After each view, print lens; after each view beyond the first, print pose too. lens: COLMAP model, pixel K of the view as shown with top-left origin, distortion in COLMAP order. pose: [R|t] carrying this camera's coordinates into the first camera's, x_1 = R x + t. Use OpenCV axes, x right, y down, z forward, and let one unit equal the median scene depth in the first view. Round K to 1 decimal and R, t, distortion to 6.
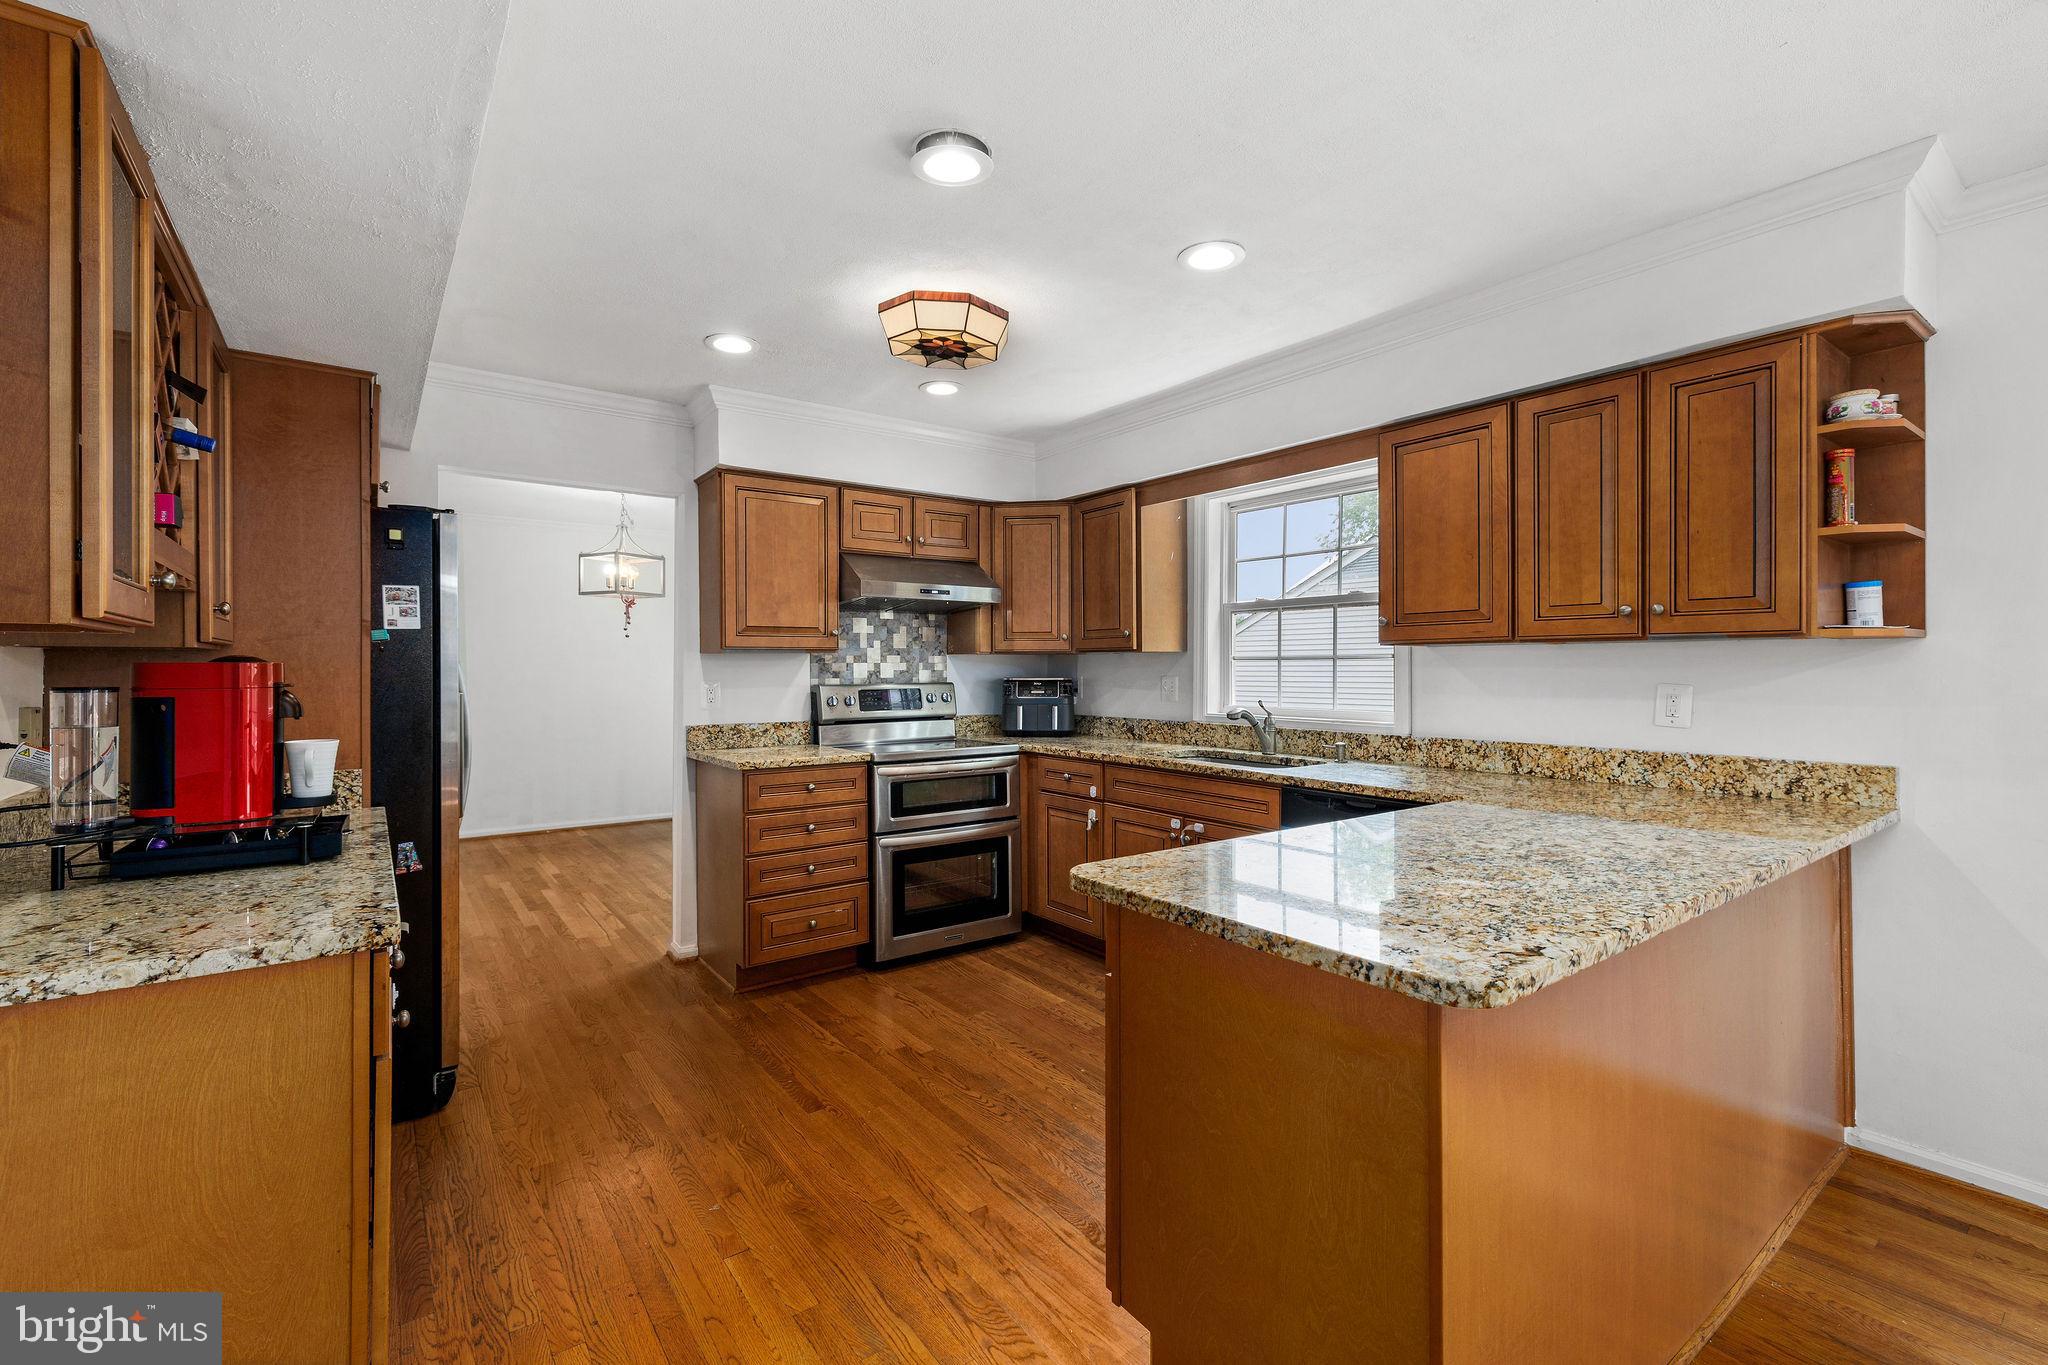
lens RADIAL K [[885.4, 0, 1012.1], [0, 885.4, 669.8], [0, 0, 1]] dist [0.006883, 0.000246]
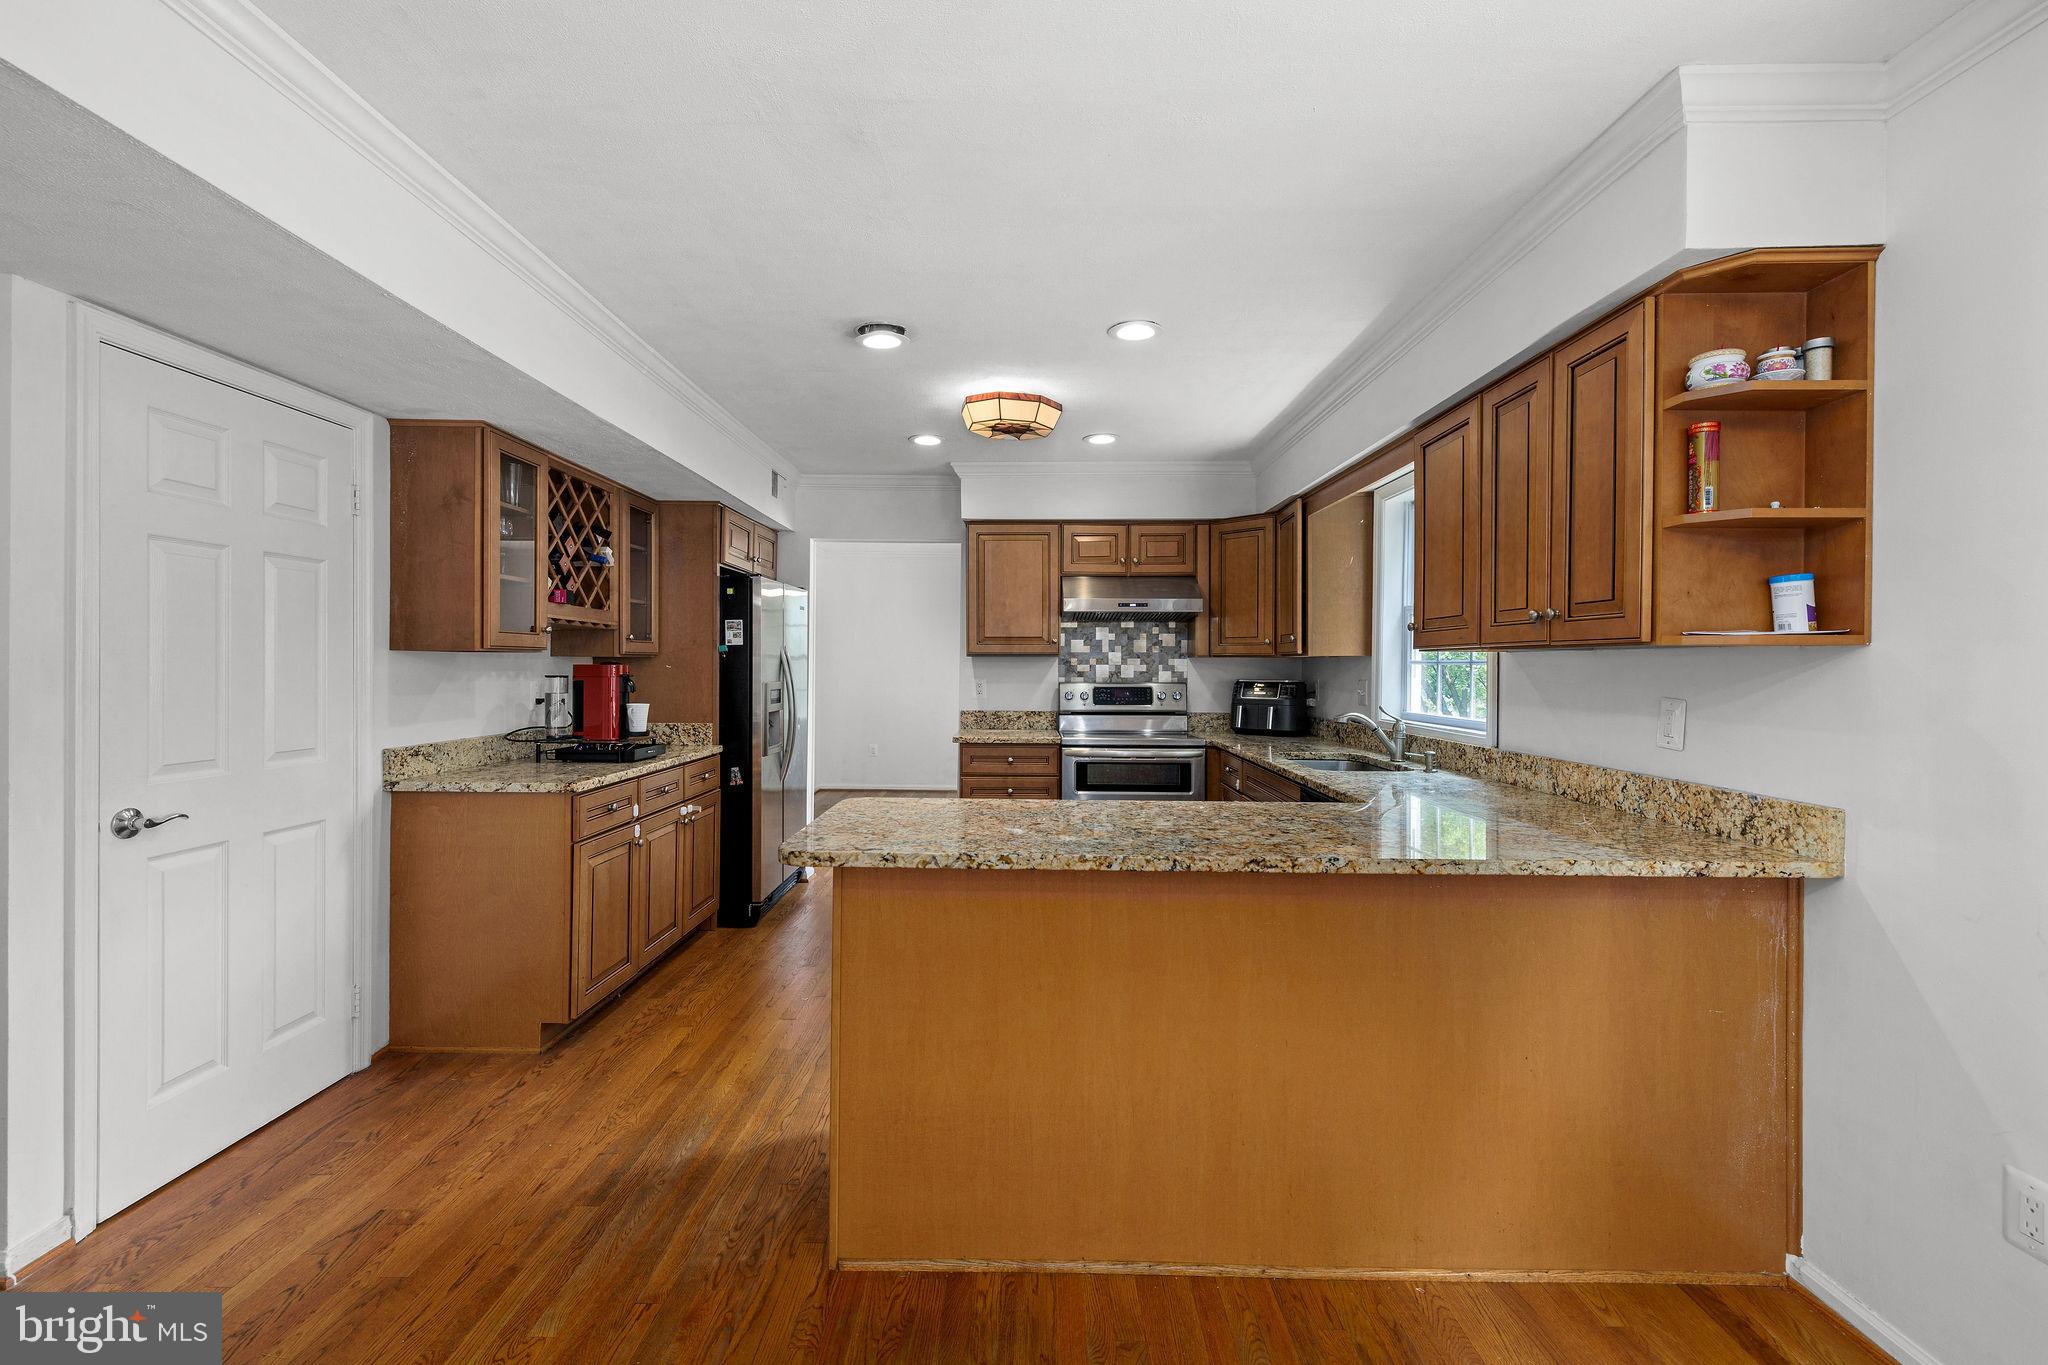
lens RADIAL K [[885.4, 0, 1012.9], [0, 885.4, 669.9], [0, 0, 1]] dist [0.006883, 0.000246]
pose [[0.797524, 0.010056, -0.603204, 0.704184], [-0.008524, 0.999949, 0.005400, -0.009440], [0.603227, 0.000835, 0.797569, -0.052003]]
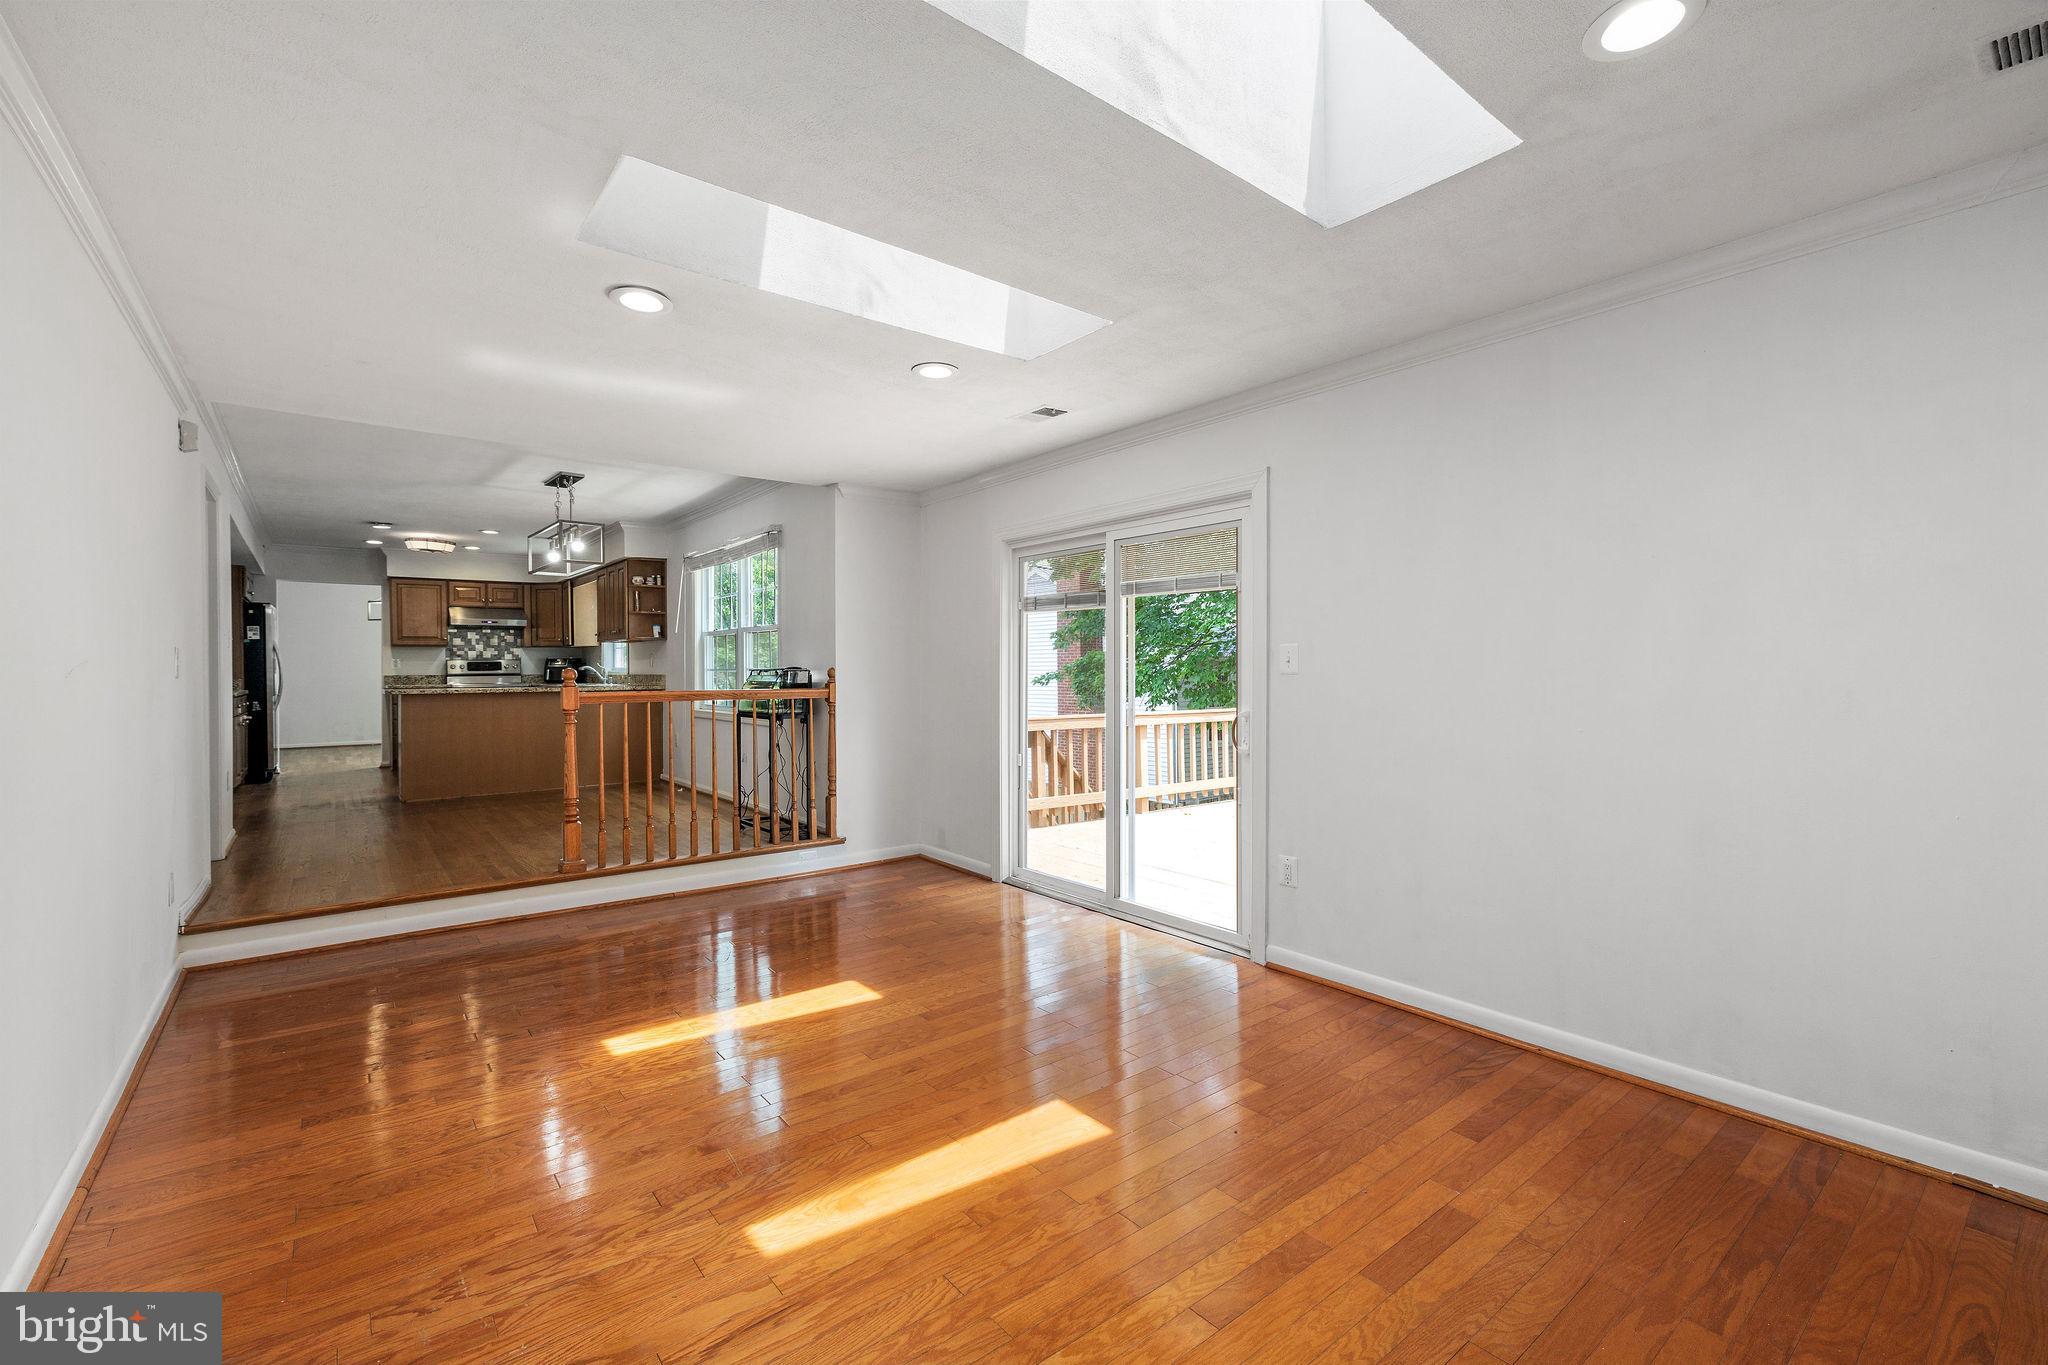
lens RADIAL K [[885.4, 0, 1019.4], [0, 885.4, 669.9], [0, 0, 1]] dist [0.006883, 0.000246]
pose [[0.999538, -0.005330, 0.029907, 1.887868], [0.005292, 0.999985, 0.001374, 0.072750], [-0.029914, -0.001215, 0.999552, -2.198054]]
